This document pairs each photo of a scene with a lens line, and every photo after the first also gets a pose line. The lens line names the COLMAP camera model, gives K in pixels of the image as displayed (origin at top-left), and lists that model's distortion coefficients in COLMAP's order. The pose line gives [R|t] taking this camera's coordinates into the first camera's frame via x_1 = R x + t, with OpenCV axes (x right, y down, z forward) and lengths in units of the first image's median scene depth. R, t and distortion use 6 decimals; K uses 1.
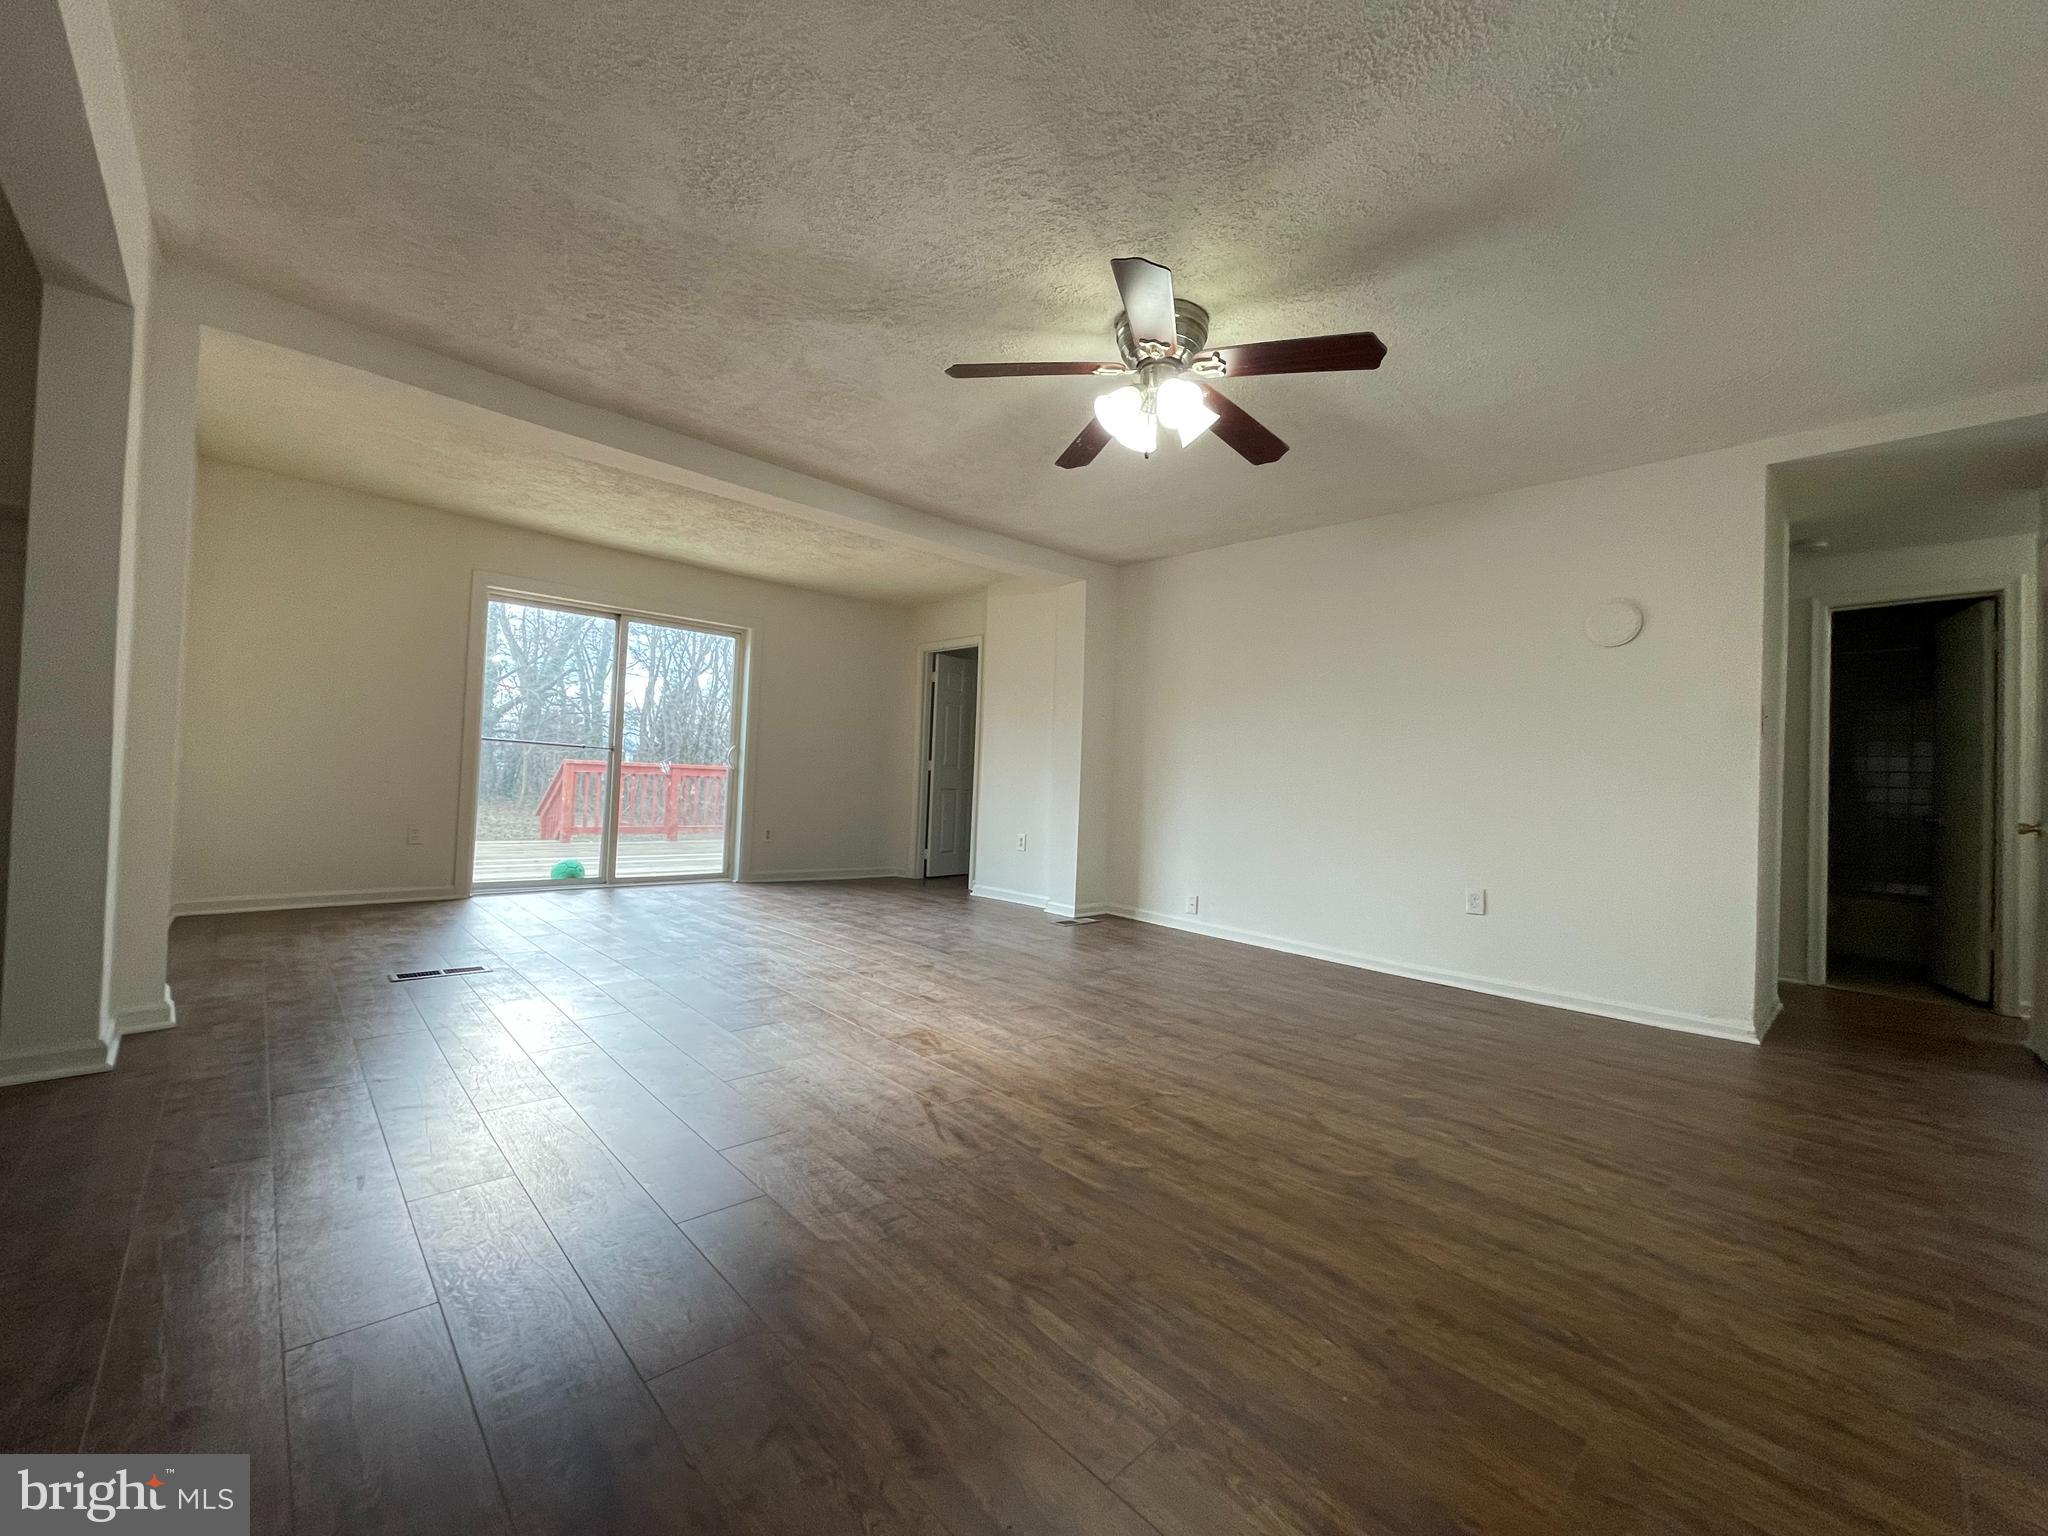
lens RADIAL K [[832.5, 0, 1024.0], [0, 832.5, 768.0], [0, 0, 1]] dist [-0.009120, -0.000193]
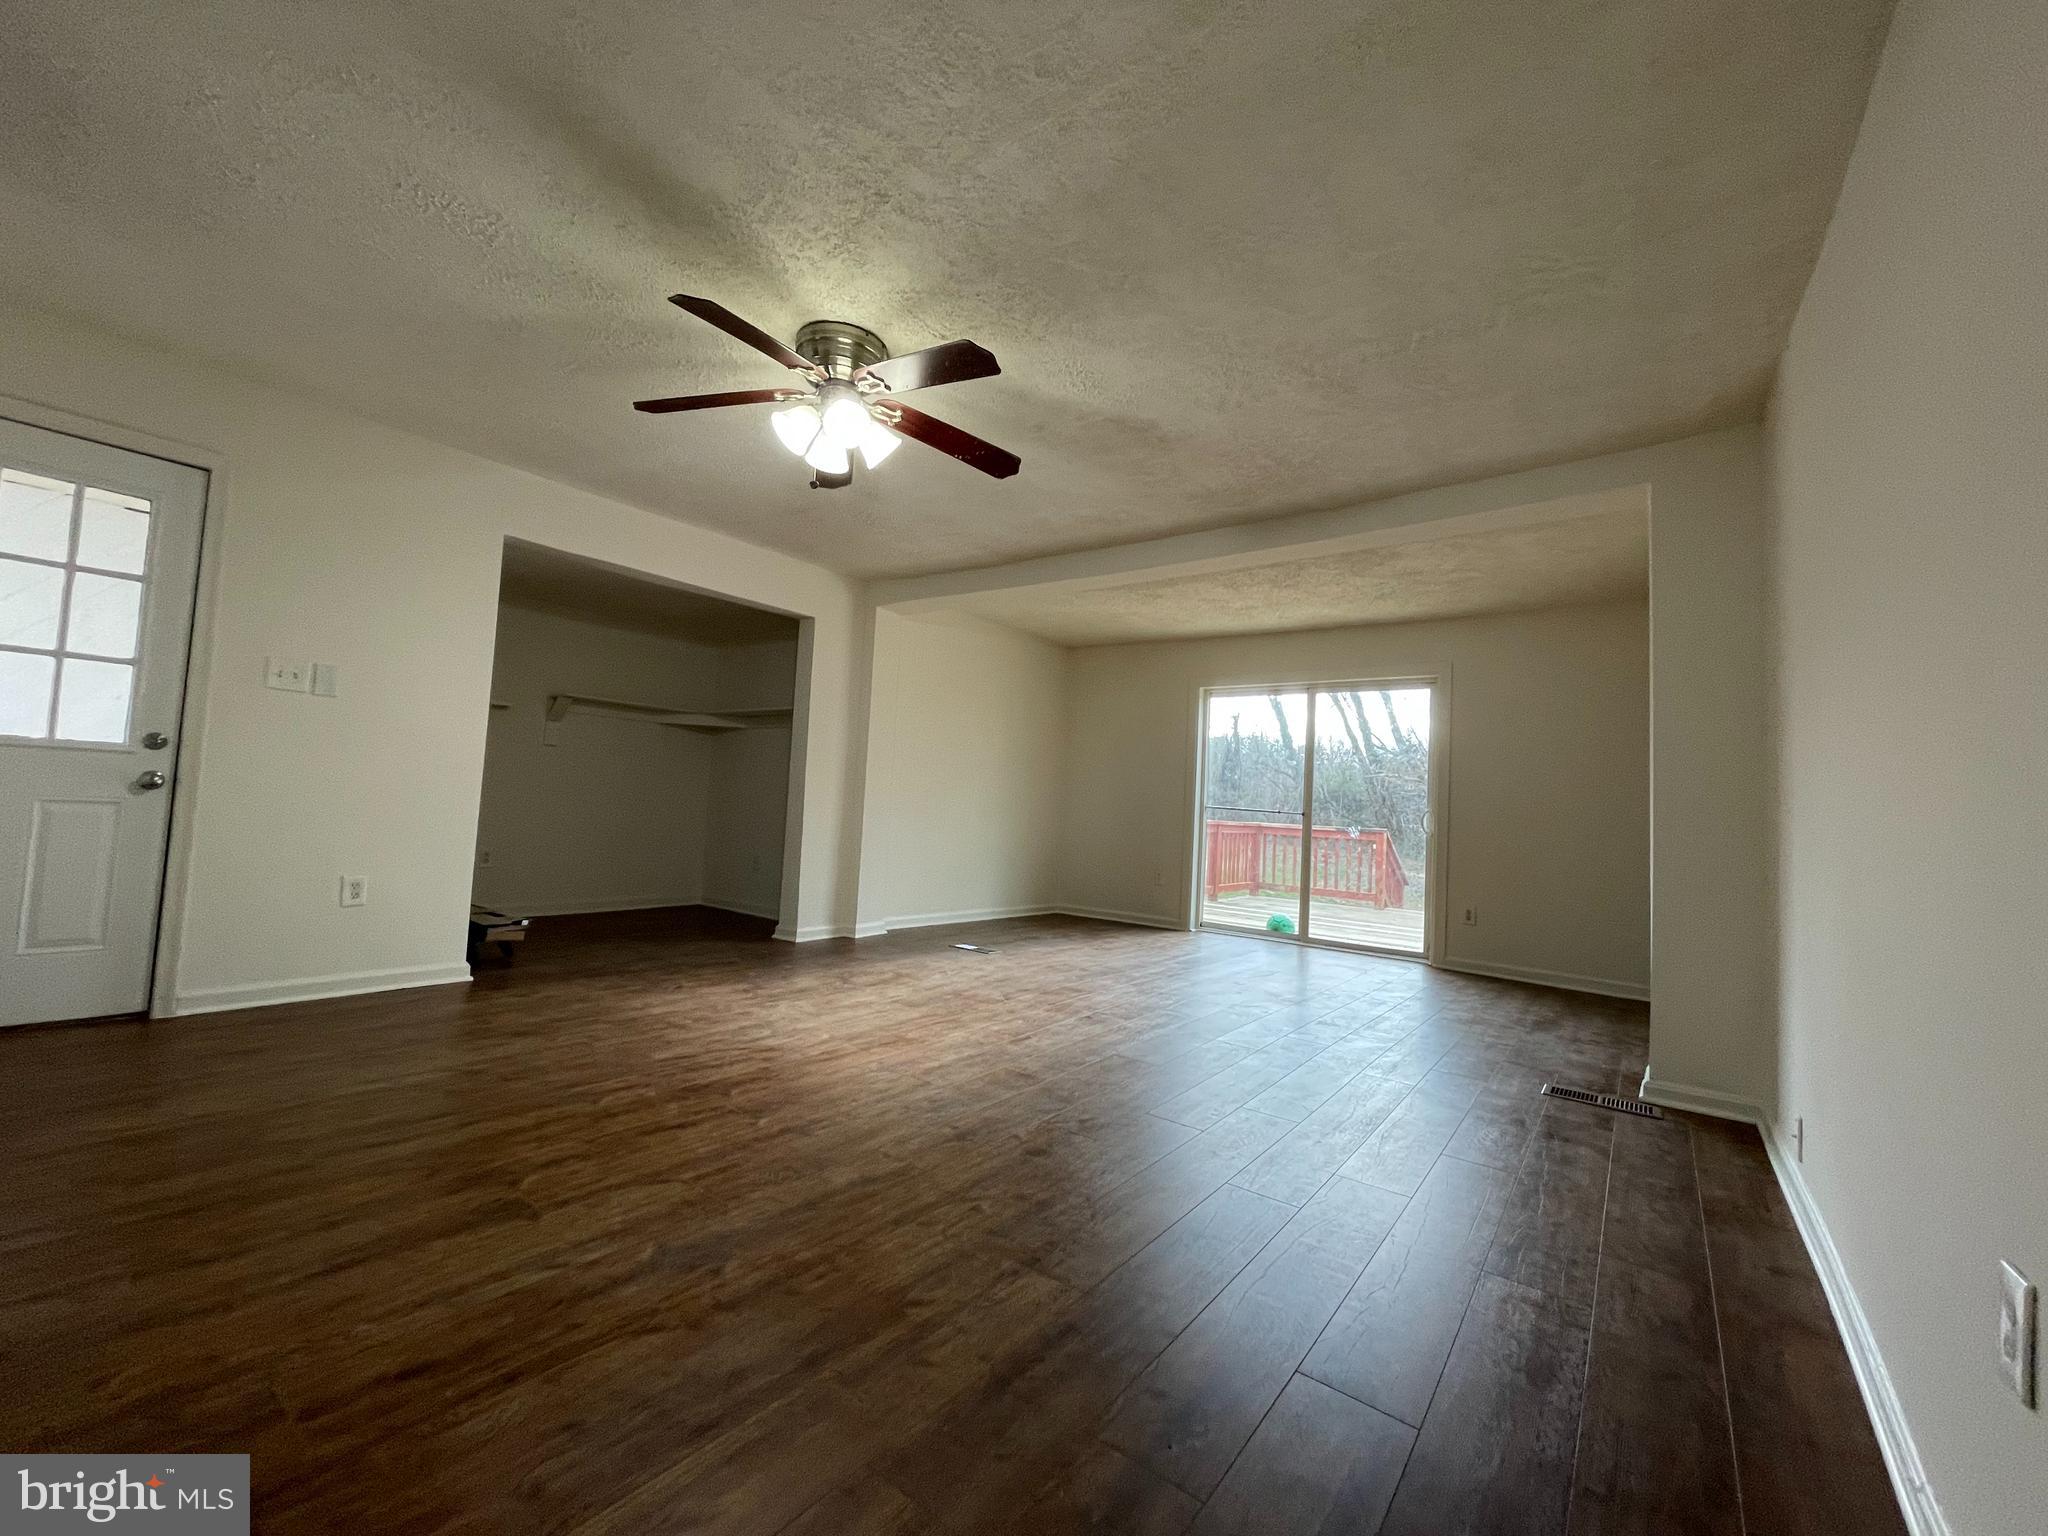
lens RADIAL K [[838.1, 0, 1024.0], [0, 838.1, 768.0], [0, 0, 1]] dist [0.009816, 0.000182]
pose [[0.147833, -0.082609, -0.985556, 1.050942], [-0.030957, 0.995631, -0.088097, 0.049660], [0.988528, 0.043534, 0.144629, 0.984783]]
